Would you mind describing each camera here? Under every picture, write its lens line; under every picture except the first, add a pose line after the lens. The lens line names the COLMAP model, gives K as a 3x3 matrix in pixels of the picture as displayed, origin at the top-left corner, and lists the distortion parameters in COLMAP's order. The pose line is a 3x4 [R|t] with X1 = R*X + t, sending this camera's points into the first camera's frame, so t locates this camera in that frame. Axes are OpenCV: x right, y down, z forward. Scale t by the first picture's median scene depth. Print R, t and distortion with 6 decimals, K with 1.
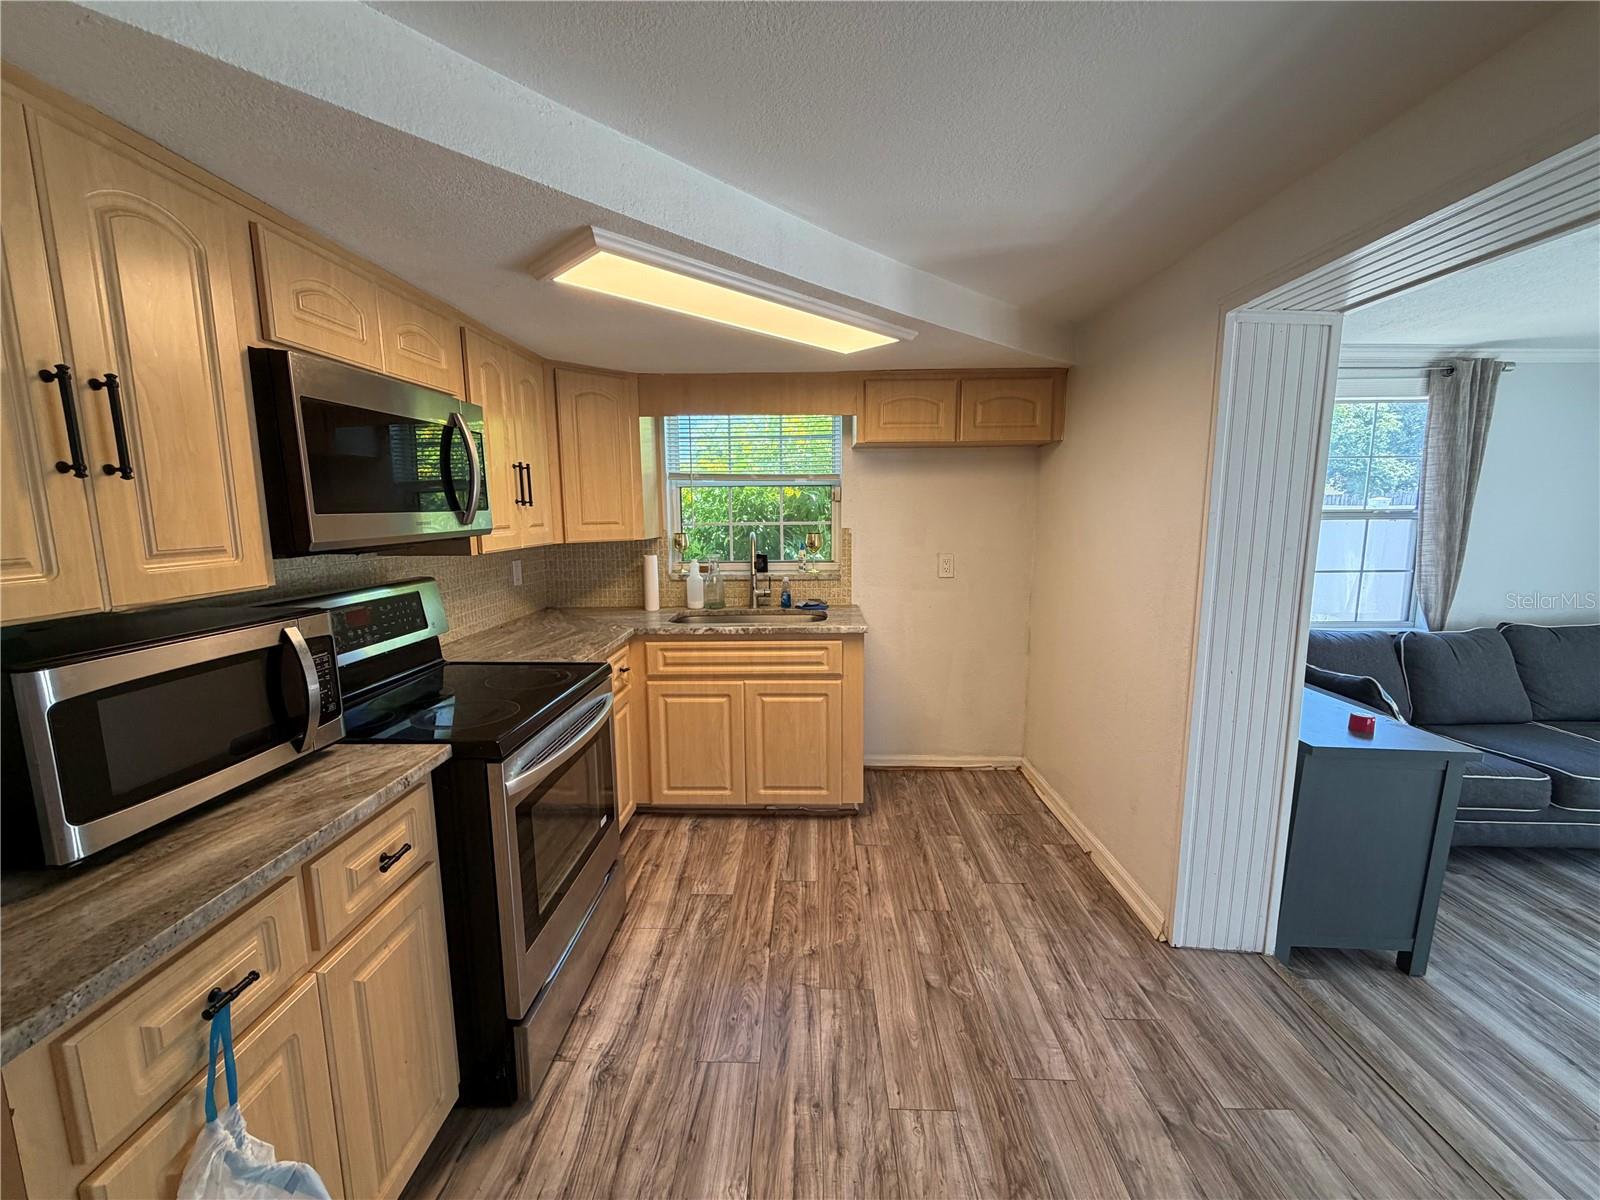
lens RADIAL K [[637.7, 0, 793.4], [0, 637.7, 601.1], [0, 0, 1]] dist [-0.000694, 0.000346]
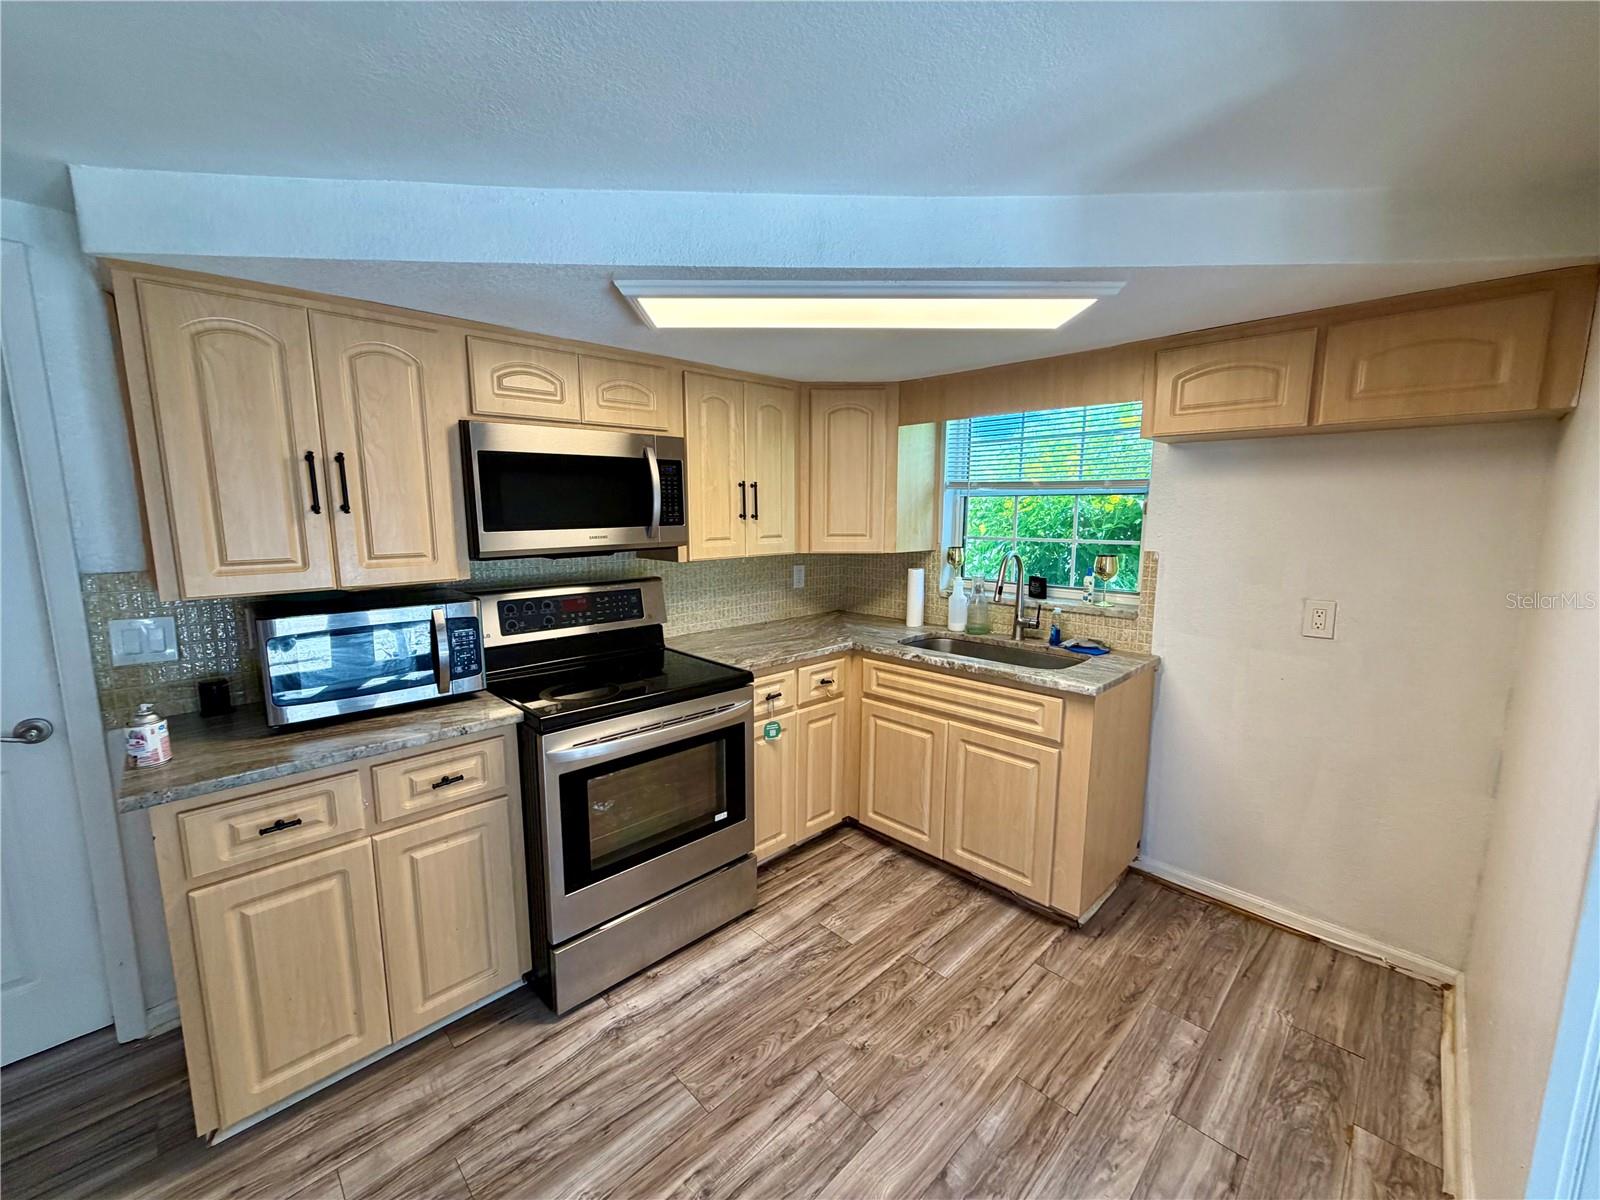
lens RADIAL K [[637.7, 0, 792.9], [0, 637.7, 601.3], [0, 0, 1]] dist [-0.000694, 0.000346]
pose [[0.717473, 0.108224, -0.688128, 0.432167], [-0.103989, 0.993428, 0.047817, -0.070520], [0.688781, 0.037250, 0.724012, 0.255740]]
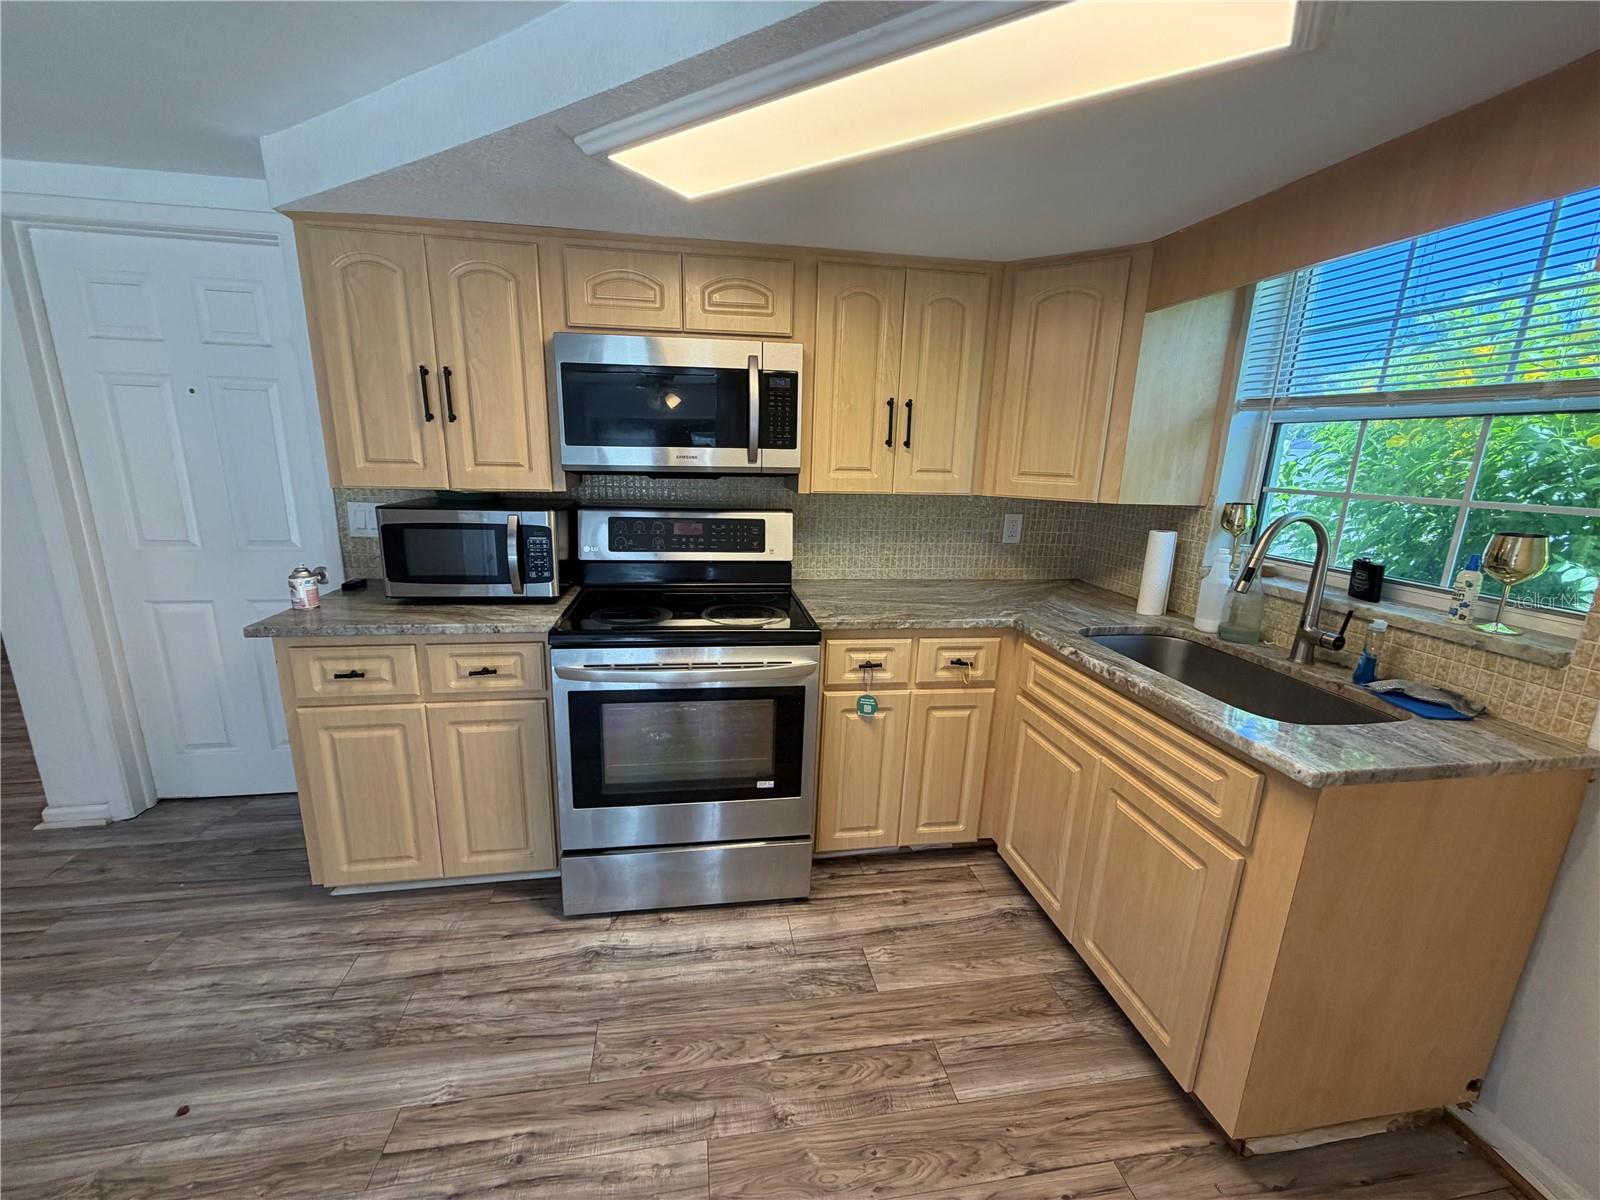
lens RADIAL K [[637.7, 0, 793.5], [0, 637.7, 601.5], [0, 0, 1]] dist [-0.000694, 0.000346]
pose [[0.191798, 0.240236, -0.951578, 0.478968], [-0.168804, 0.963204, 0.209148, -0.105958], [0.966808, 0.120516, 0.225294, 0.699329]]
